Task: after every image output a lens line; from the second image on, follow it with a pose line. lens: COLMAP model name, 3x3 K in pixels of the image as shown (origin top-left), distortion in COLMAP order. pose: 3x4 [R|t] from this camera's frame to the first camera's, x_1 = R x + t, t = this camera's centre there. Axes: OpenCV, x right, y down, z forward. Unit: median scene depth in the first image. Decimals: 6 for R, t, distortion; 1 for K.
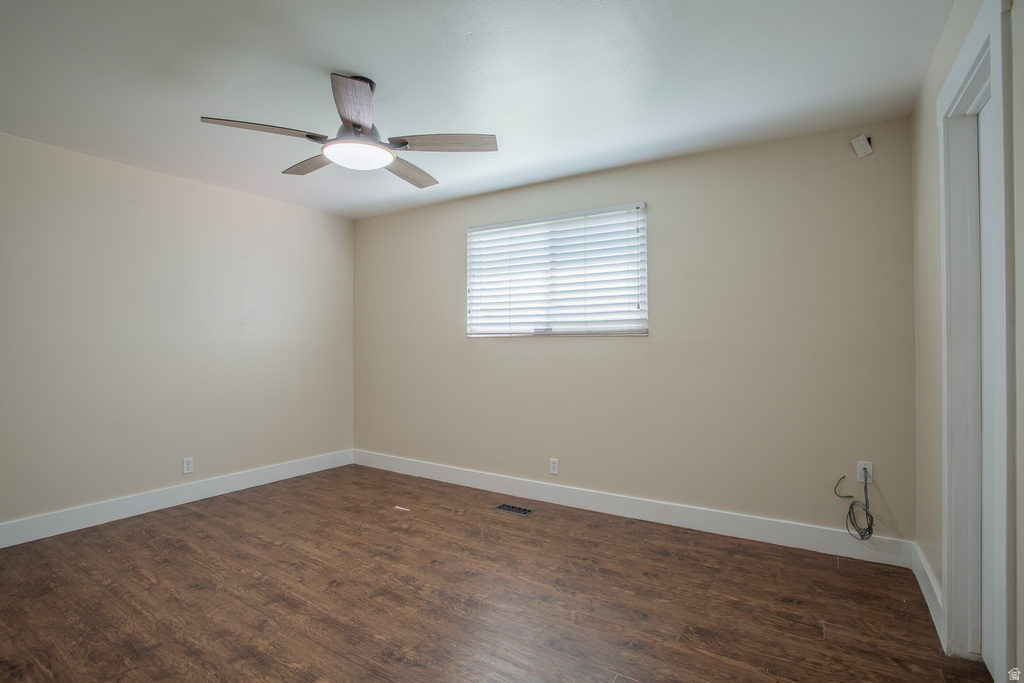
lens RADIAL K [[501.5, 0, 508.5], [0, 501.5, 337.7], [0, 0, 1]] dist [-0.081921, 0.038451]
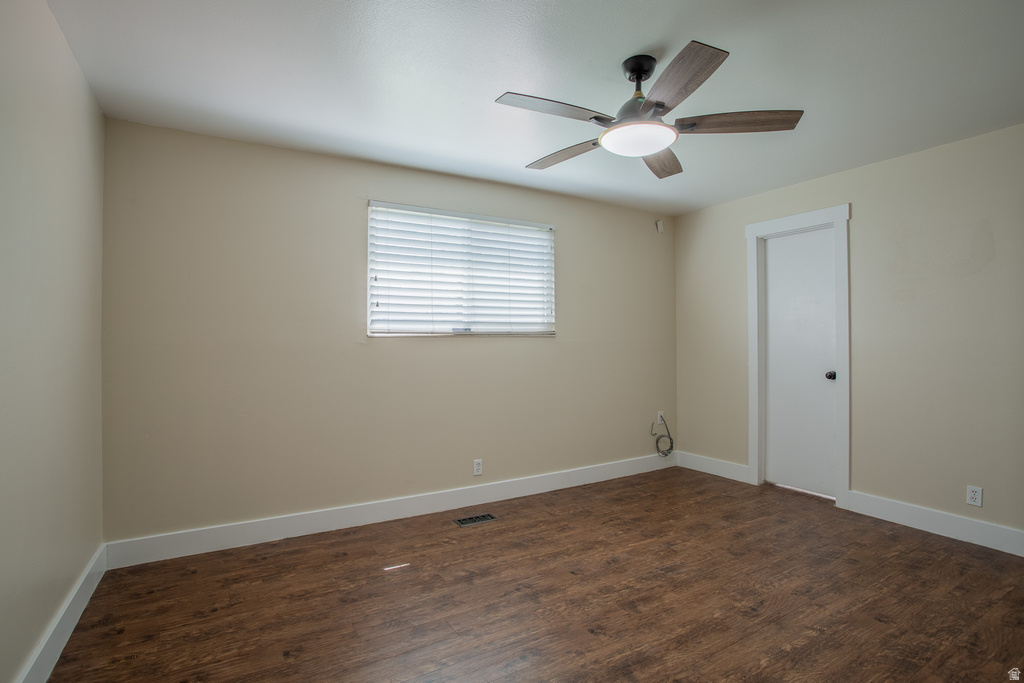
lens RADIAL K [[501.5, 0, 508.5], [0, 501.5, 337.7], [0, 0, 1]] dist [-0.081921, 0.038451]
pose [[0.447324, 0.005382, 0.894356, -0.883983], [-0.003475, 0.999985, -0.004280, 0.004540], [-0.894365, -0.001193, 0.447336, 0.574397]]
